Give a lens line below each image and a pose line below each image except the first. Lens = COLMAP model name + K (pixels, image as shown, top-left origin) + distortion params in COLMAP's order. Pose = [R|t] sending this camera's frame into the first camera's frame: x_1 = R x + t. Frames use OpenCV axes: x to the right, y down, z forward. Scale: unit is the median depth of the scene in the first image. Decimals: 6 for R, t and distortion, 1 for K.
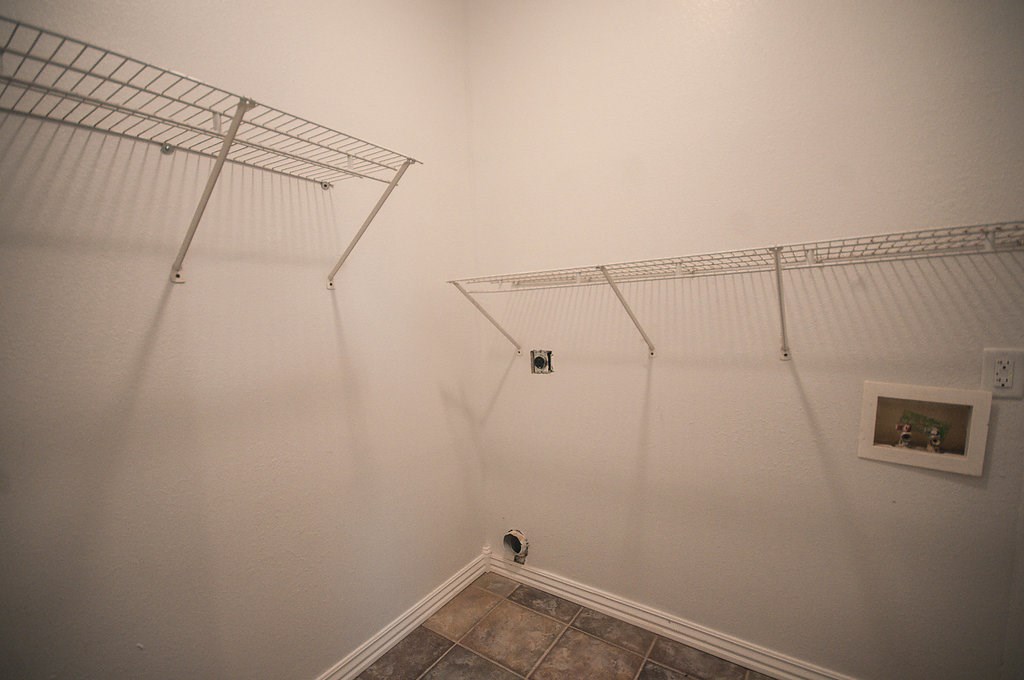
lens RADIAL K [[449.8, 0, 511.4], [0, 449.8, 352.7], [0, 0, 1]] dist [0.004079, -0.011543]
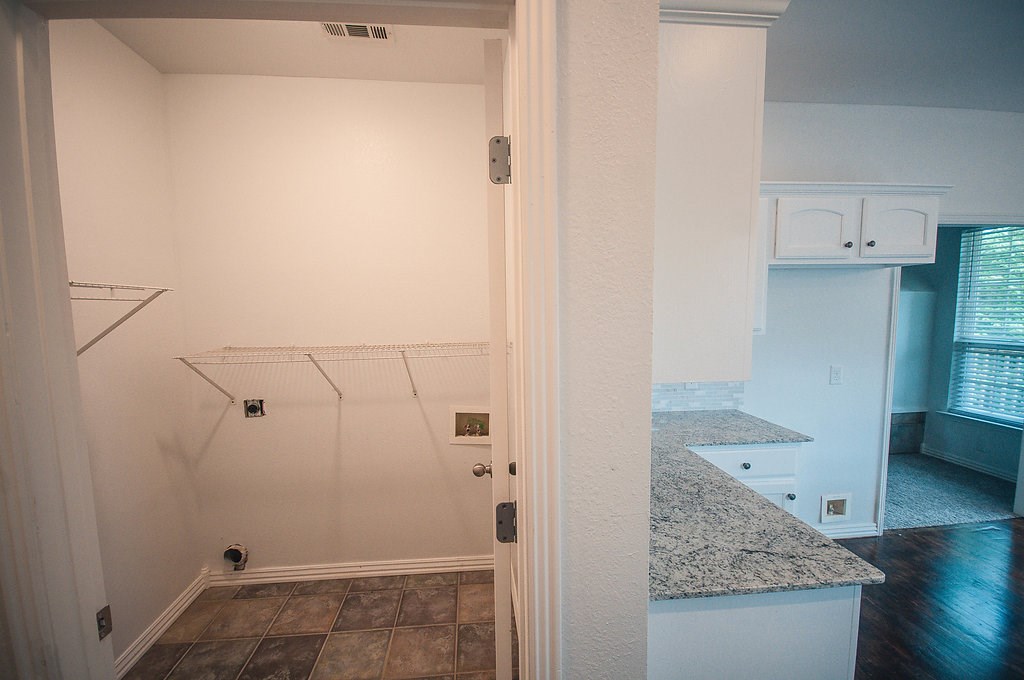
lens RADIAL K [[442.8, 0, 508.8], [0, 442.8, 353.1], [0, 0, 1]] dist [0.002232, -0.012595]
pose [[0.775592, -0.040253, 0.629950, -0.173227], [0.046761, 0.998887, 0.006256, -0.120672], [-0.629500, 0.024604, 0.776611, -0.497472]]
